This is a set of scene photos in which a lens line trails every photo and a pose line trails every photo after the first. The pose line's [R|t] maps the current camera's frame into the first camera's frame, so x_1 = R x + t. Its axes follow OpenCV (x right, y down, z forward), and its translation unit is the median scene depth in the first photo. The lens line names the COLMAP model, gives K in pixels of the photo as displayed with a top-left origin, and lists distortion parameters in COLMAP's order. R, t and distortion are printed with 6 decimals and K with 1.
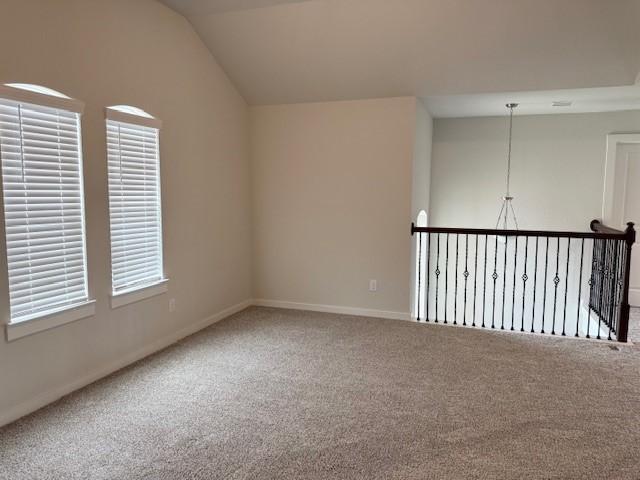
lens RADIAL K [[456.9, 0, 320.0], [0, 456.9, 240.0], [0, 0, 1]] dist [0.004736, 0.000111]
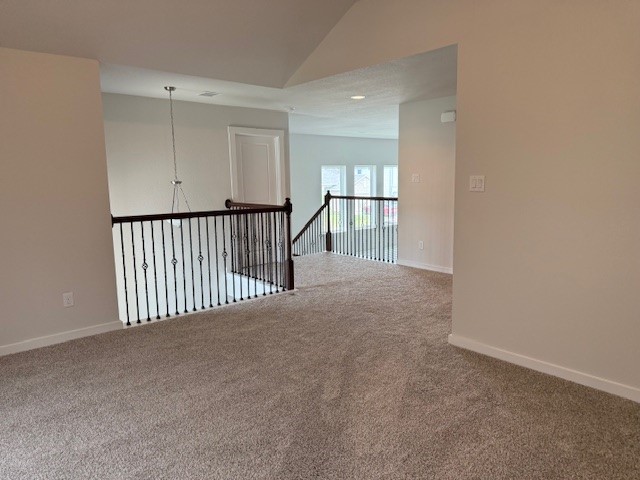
lens RADIAL K [[461.4, 0, 319.9], [0, 461.4, 224.9], [0, 0, 1]] dist [0.088413, -0.003003]
pose [[0.501240, -0.108923, 0.858425, -0.396943], [0.121465, 0.991080, 0.054831, -0.019307], [-0.856741, 0.076785, 0.510000, 0.265186]]
